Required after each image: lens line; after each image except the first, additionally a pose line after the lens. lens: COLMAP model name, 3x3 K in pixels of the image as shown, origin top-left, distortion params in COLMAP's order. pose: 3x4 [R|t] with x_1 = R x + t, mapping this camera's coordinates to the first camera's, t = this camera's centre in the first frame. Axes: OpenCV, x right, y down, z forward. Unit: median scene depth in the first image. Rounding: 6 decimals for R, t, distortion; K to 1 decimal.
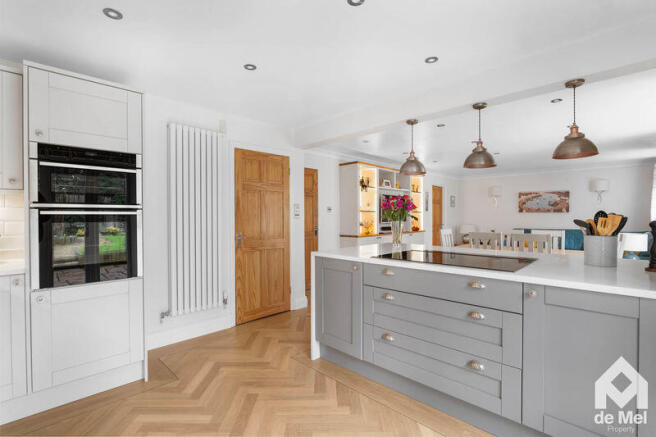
lens RADIAL K [[305.3, 0, 331.3], [0, 305.3, 217.9], [0, 0, 1]] dist [0.001286, 0.000596]
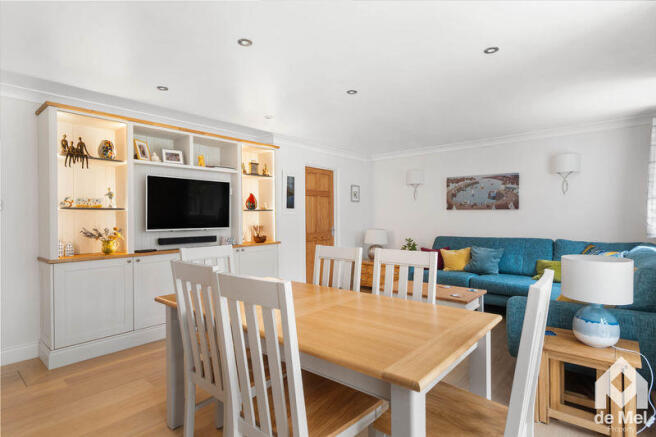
lens RADIAL K [[342.3, 0, 326.8], [0, 342.3, 216.1], [0, 0, 1]] dist [0.014404, -0.000508]
pose [[0.998777, -0.005746, 0.049116, 0.360762], [0.006147, 0.999949, -0.008006, -0.001608], [-0.049067, 0.008298, 0.998761, 0.334506]]
